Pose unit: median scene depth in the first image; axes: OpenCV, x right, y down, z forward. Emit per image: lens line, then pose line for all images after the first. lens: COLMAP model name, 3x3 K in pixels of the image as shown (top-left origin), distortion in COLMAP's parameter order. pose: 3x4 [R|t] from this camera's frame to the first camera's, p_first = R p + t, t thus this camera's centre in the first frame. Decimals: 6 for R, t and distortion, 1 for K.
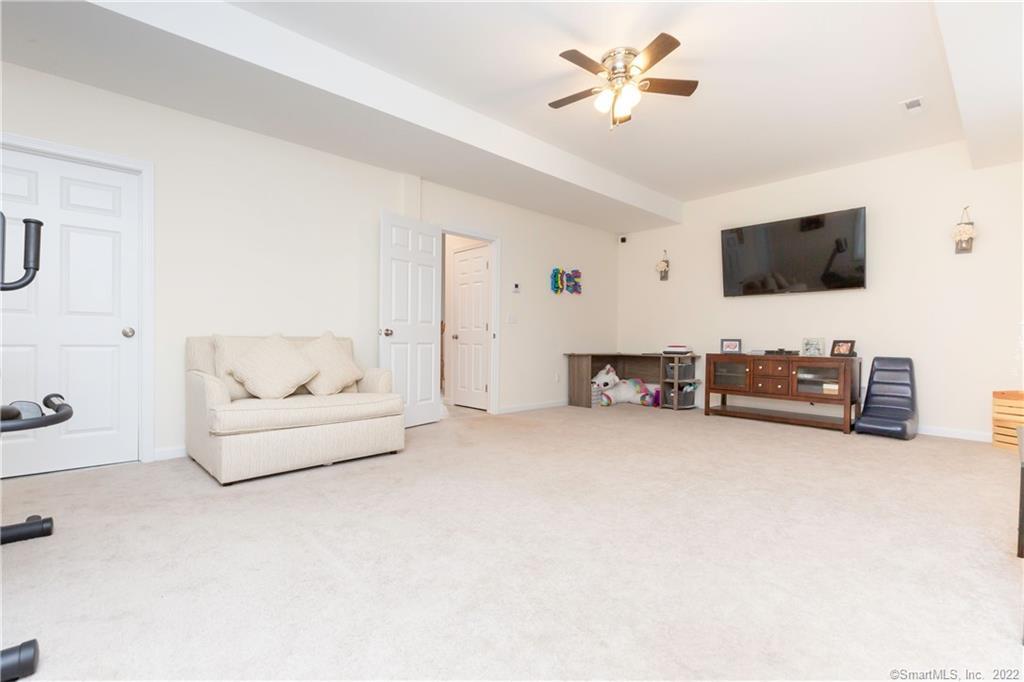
lens RADIAL K [[459.4, 0, 505.8], [0, 459.4, 339.2], [0, 0, 1]] dist [0.003003, 0.000189]
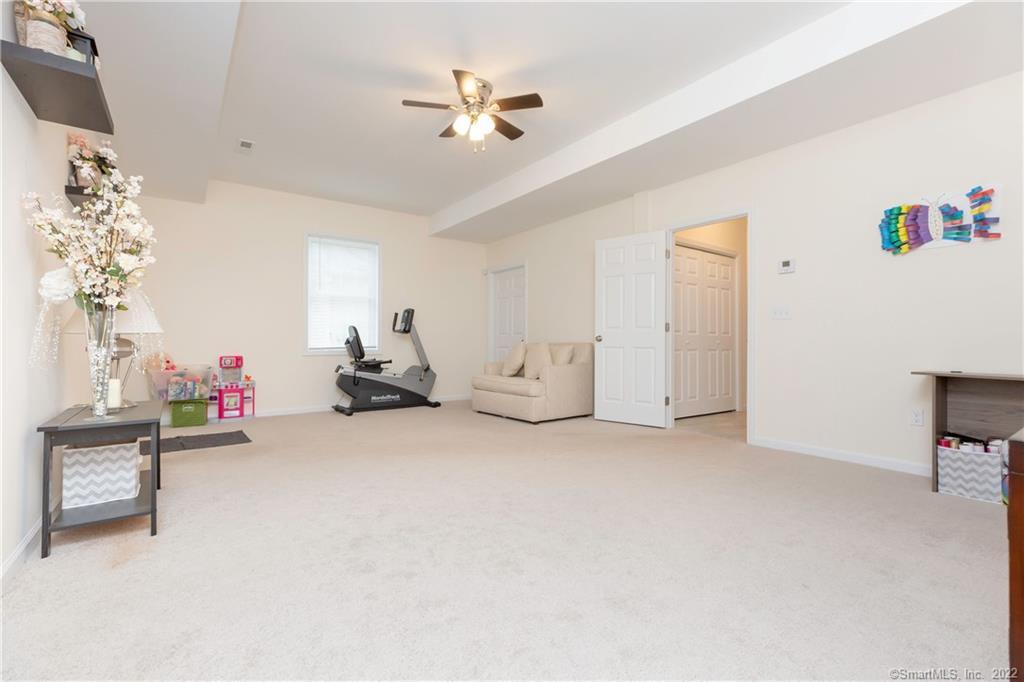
lens RADIAL K [[459.4, 0, 505.8], [0, 459.4, 339.2], [0, 0, 1]] dist [0.003003, 0.000189]
pose [[-0.132064, -0.019302, -0.991053, 0.732279], [-0.008201, 0.999797, -0.018380, 0.008126], [0.991207, 0.005701, -0.132195, 0.684370]]
